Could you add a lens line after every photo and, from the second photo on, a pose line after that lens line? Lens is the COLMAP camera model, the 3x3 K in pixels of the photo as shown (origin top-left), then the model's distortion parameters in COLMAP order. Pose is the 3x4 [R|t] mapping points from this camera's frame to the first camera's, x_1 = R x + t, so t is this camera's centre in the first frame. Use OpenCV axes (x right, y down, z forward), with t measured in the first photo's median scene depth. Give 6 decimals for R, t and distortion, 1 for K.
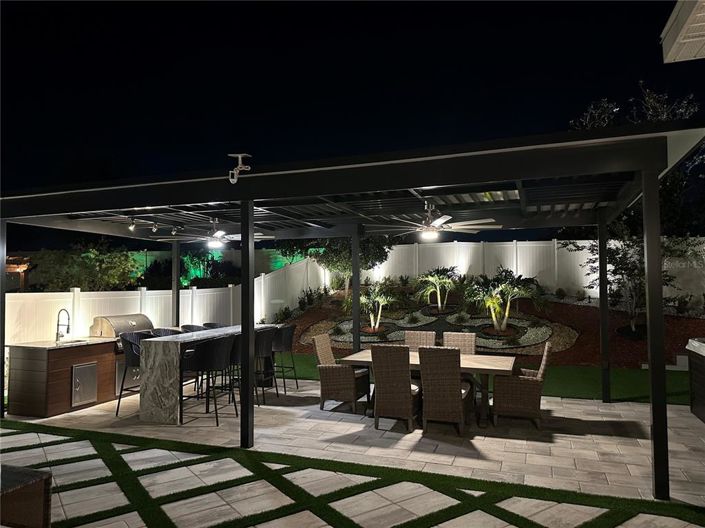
lens RADIAL K [[499.7, 0, 354.9], [0, 499.7, 261.3], [0, 0, 1]] dist [0.063147, -0.091666]
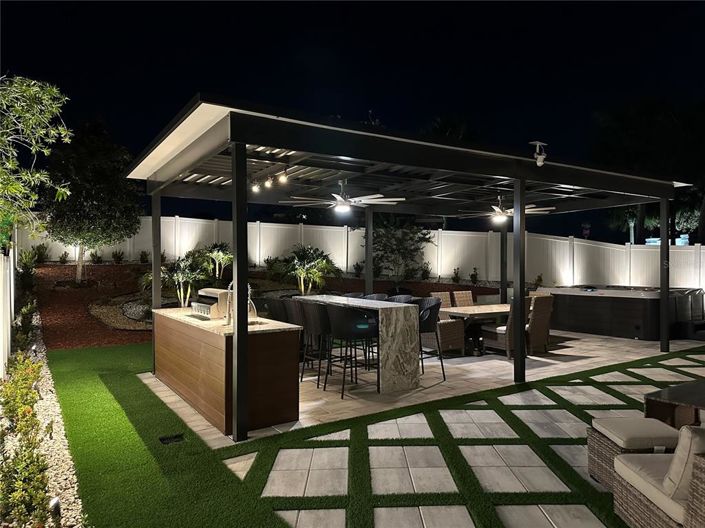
lens RADIAL K [[499.7, 0, 339.3], [0, 499.7, 260.1], [0, 0, 1]] dist [0.063147, -0.091666]
pose [[0.592820, 0.012625, 0.805236, -1.233474], [-0.037889, 0.999207, 0.012229, 0.062493], [-0.804443, -0.037759, 0.592828, 0.534033]]
